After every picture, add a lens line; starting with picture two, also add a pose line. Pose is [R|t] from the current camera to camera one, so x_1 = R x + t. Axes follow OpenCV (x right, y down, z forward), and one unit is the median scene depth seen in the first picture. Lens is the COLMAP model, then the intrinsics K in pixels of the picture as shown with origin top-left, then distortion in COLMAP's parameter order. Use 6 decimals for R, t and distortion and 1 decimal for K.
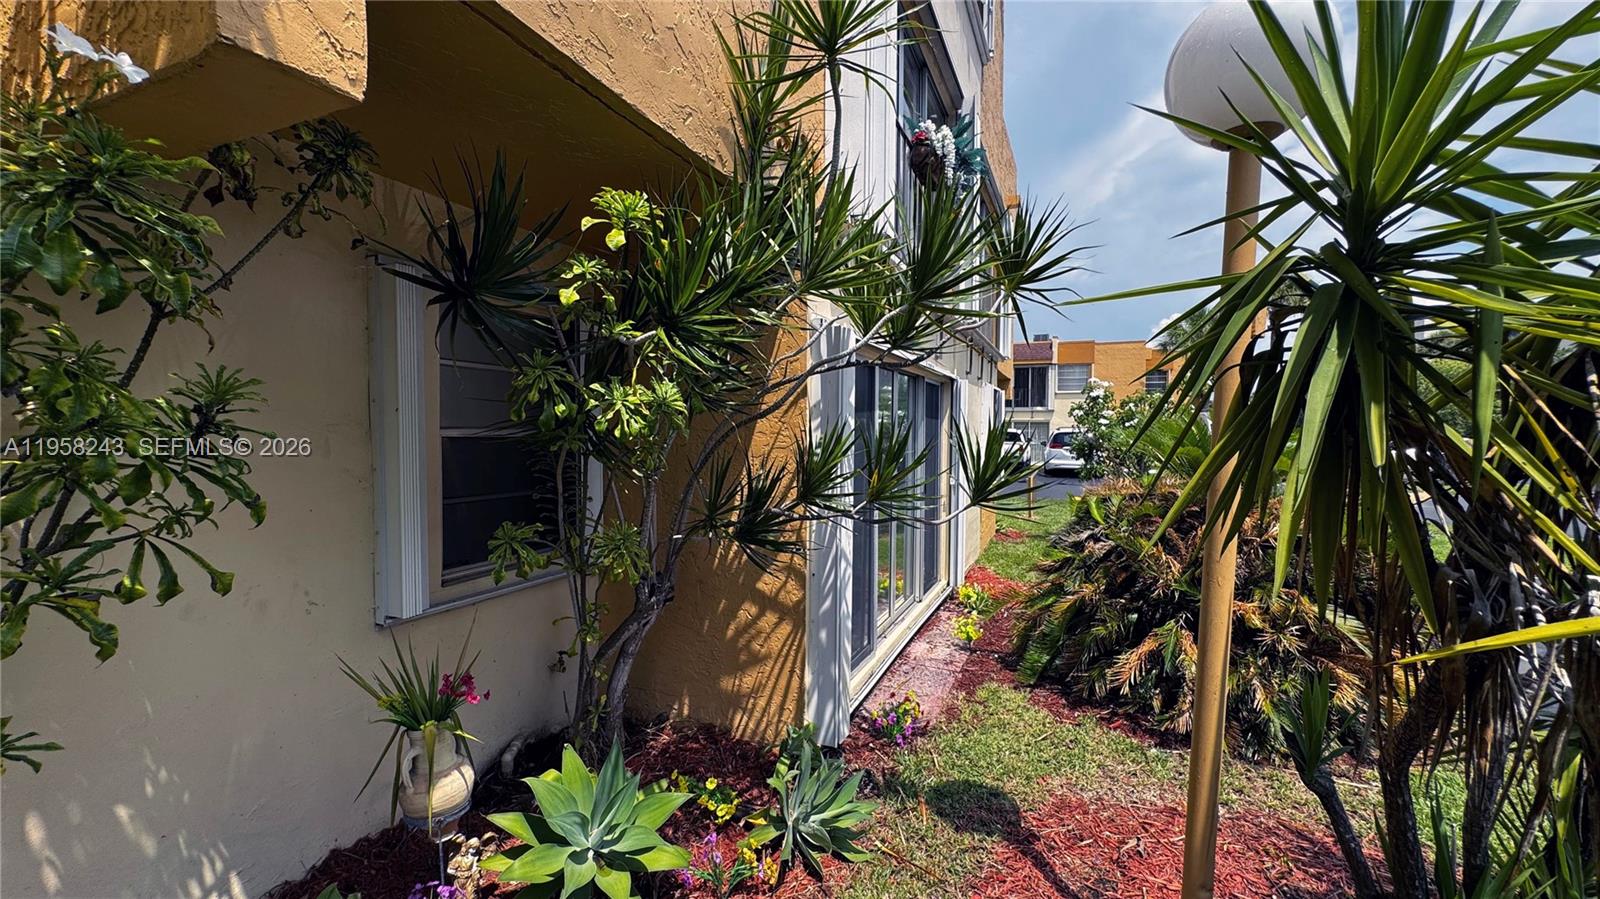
lens RADIAL K [[633.9, 0, 795.2], [0, 633.9, 453.1], [0, 0, 1]] dist [-0.006125, 0.000631]
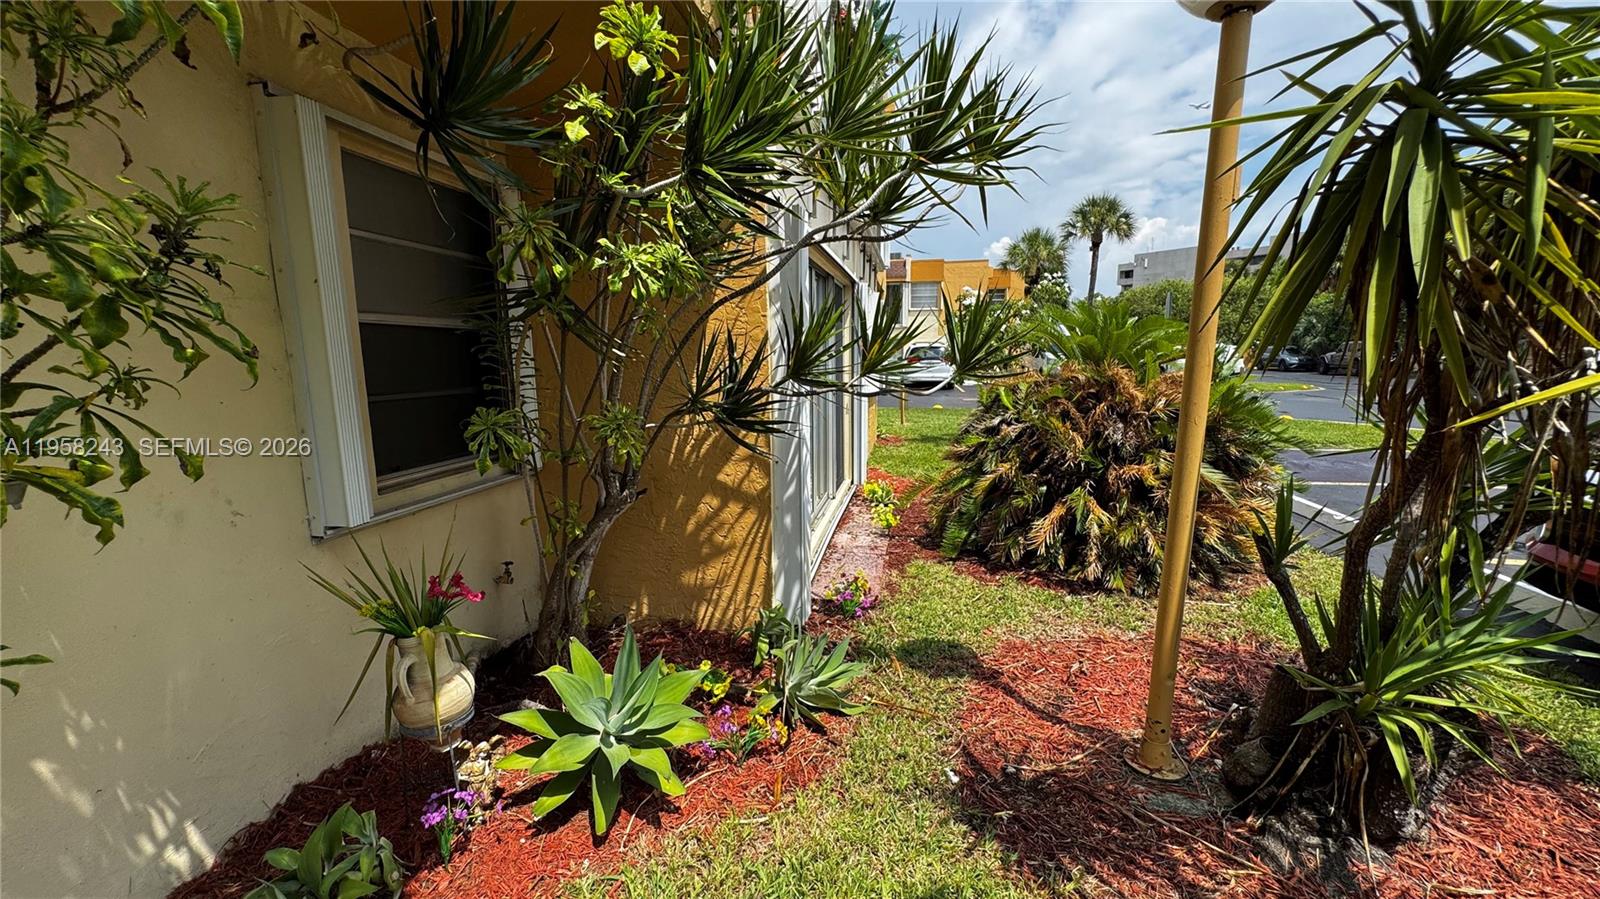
lens RADIAL K [[633.9, 0, 795.2], [0, 633.9, 450.1], [0, 0, 1]] dist [-0.006125, 0.000631]
pose [[0.974202, -0.053444, 0.219259, -0.199290], [0.027706, 0.992528, 0.118828, 0.066825], [-0.223972, -0.109687, 0.968403, 0.028896]]
